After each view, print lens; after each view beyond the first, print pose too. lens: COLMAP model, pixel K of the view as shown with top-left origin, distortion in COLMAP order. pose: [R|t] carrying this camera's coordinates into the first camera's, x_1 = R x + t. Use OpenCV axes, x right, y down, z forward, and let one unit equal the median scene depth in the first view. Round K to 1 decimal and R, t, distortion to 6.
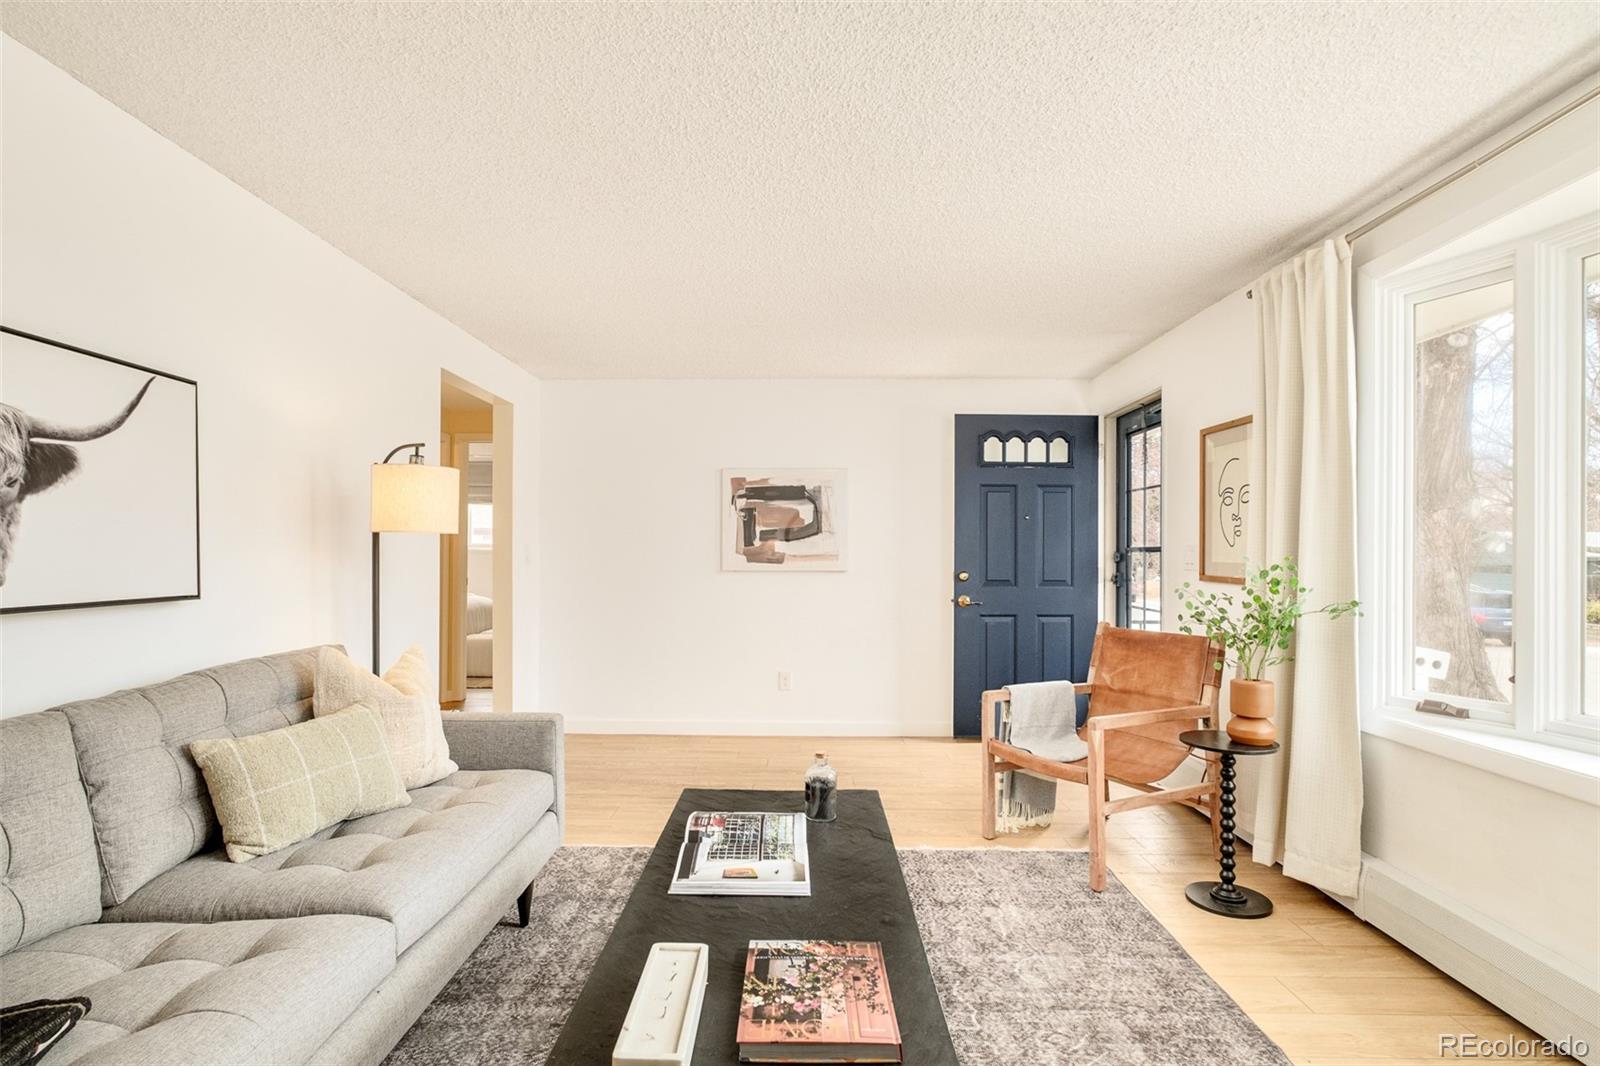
lens RADIAL K [[801.8, 0, 799.8], [0, 801.8, 541.7], [0, 0, 1]] dist [0.000189, 0.000056]
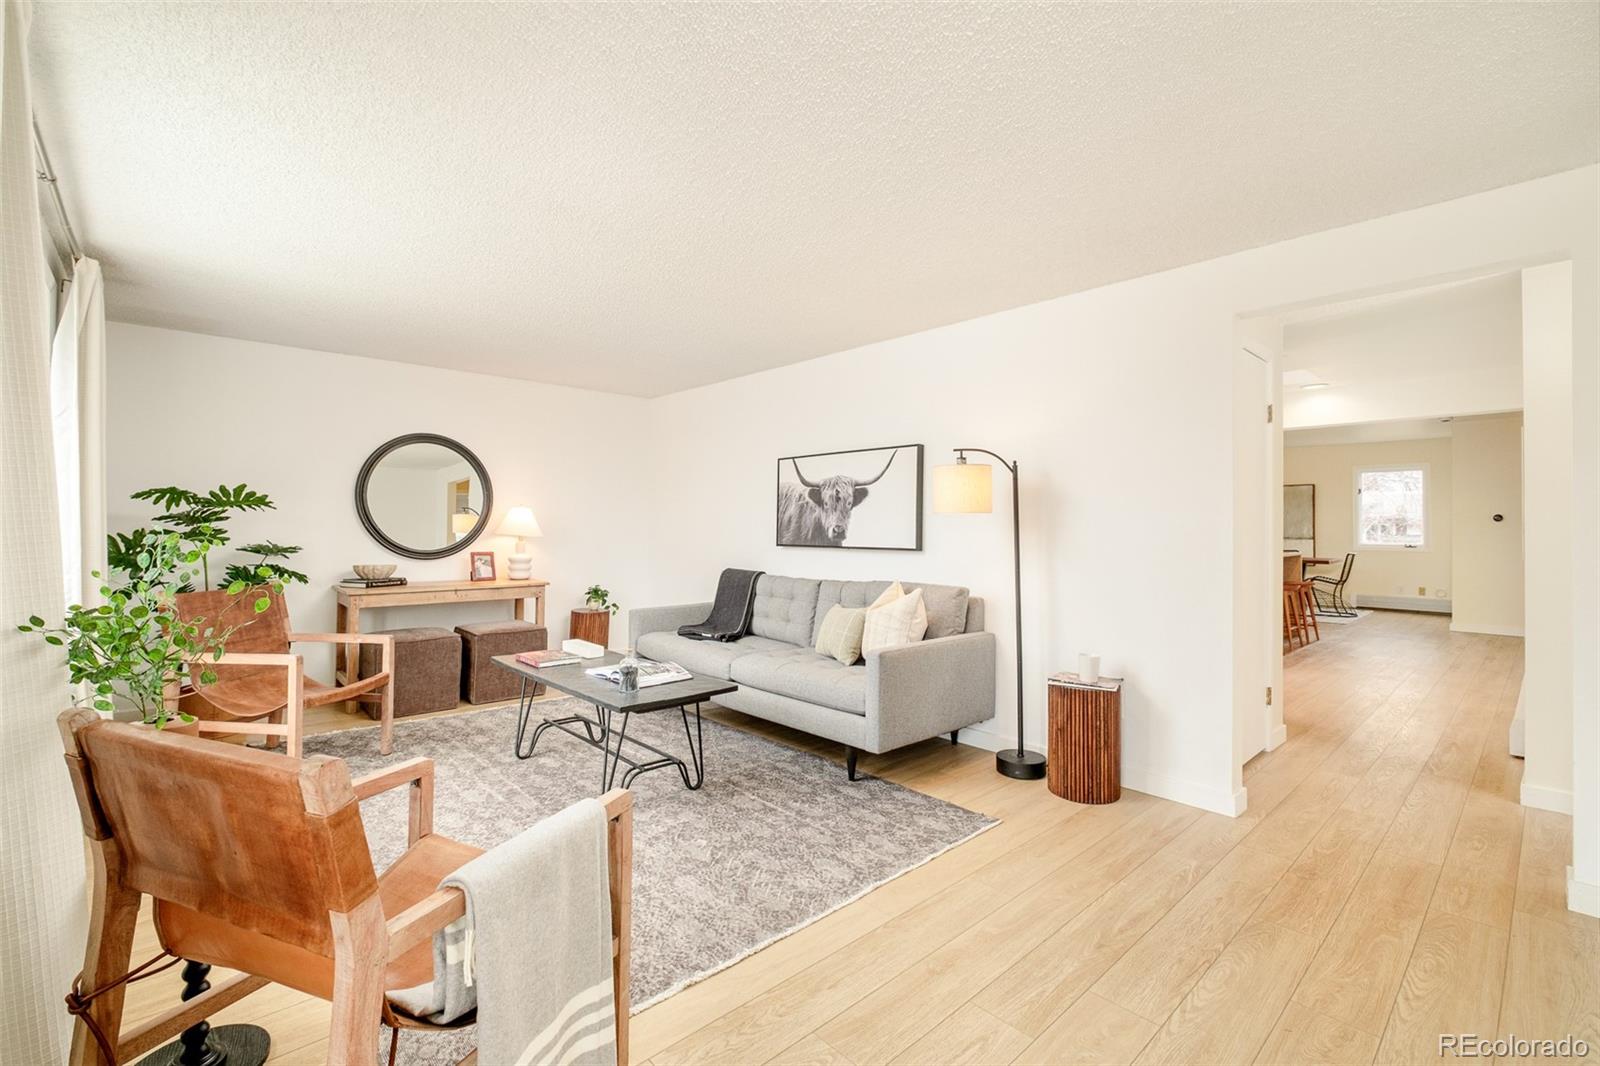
lens RADIAL K [[698.0, 0, 798.4], [0, 698.0, 531.5], [0, 0, 1]] dist [-0.001031, -0.000043]
pose [[-0.727737, -0.000363, -0.685856, 0.774444], [0.004005, 0.999981, -0.004779, 0.033483], [0.685845, -0.006225, -0.727721, 2.378842]]
